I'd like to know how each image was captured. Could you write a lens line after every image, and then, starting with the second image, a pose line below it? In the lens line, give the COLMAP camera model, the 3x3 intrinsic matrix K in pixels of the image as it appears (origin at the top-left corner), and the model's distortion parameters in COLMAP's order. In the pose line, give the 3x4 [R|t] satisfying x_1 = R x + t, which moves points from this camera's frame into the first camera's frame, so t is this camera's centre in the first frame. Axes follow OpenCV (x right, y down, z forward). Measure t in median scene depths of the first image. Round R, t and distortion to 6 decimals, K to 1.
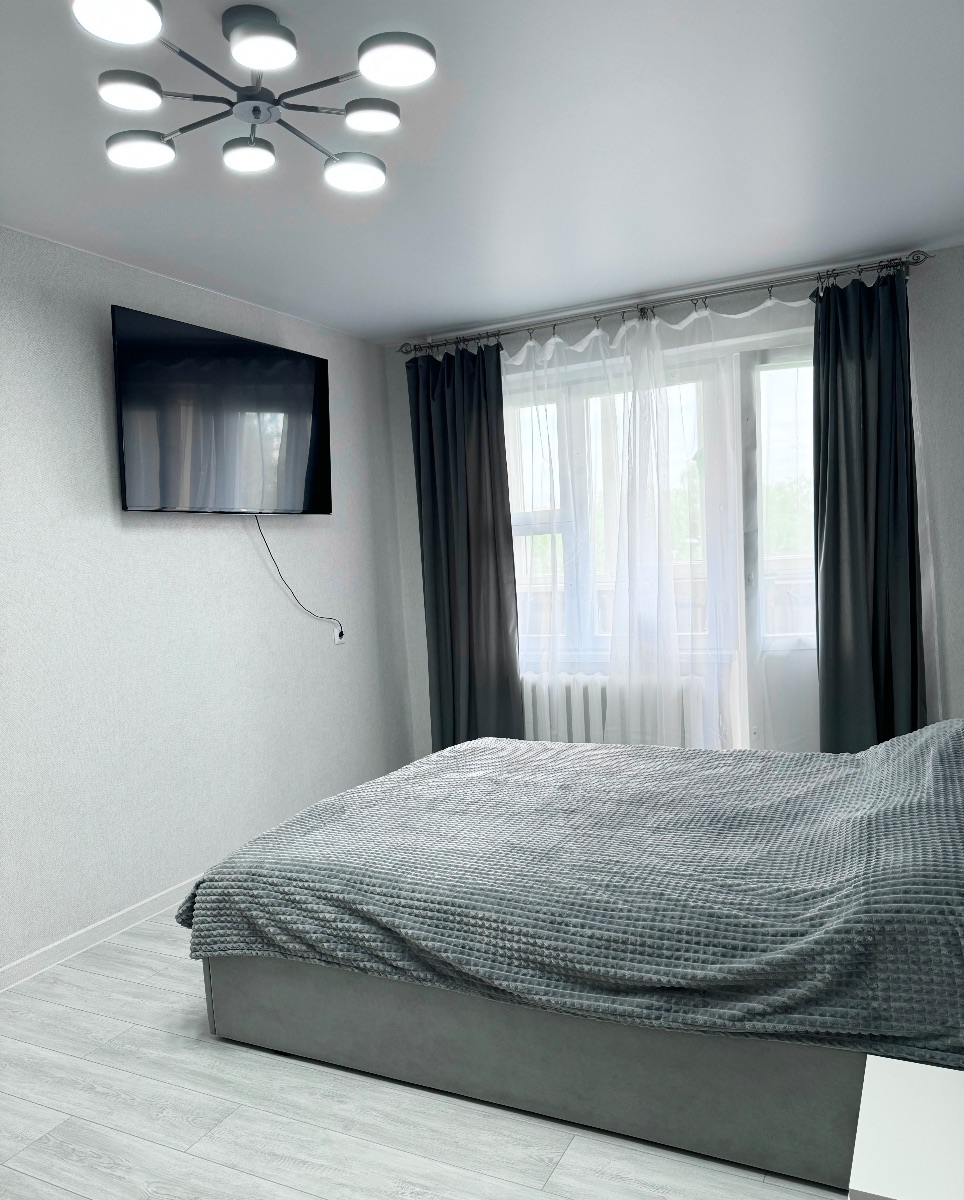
lens RADIAL K [[898.5, 0, 455.8], [0, 898.5, 642.3], [0, 0, 1]] dist [0.000302, -0.011841]
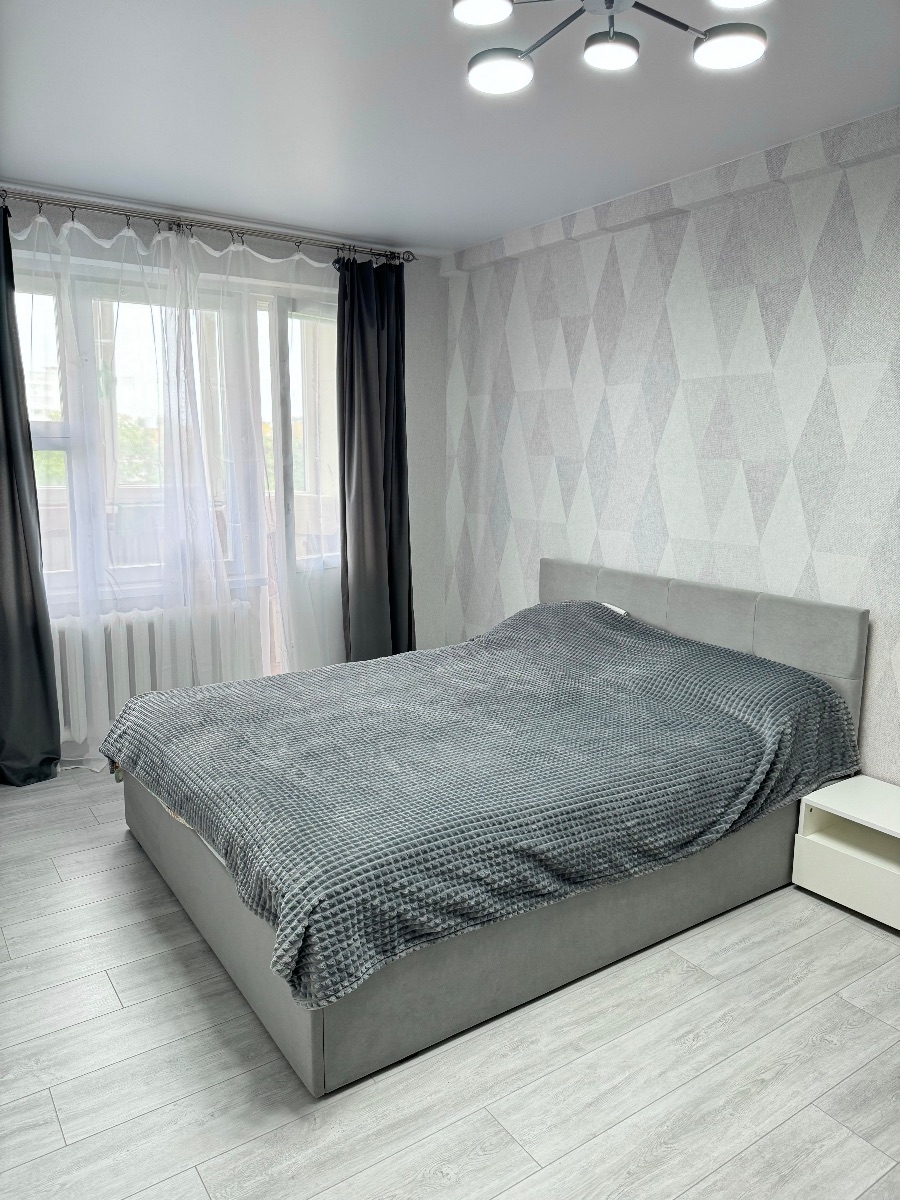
lens RADIAL K [[850.2, 0, 451.6], [0, 850.2, 601.3], [0, 0, 1]] dist [-0.000567, -0.038559]
pose [[0.473550, -0.087133, 0.876447, -0.506425], [0.049803, 0.996151, 0.072125, -0.022327], [-0.879358, 0.009494, 0.476066, 0.339747]]
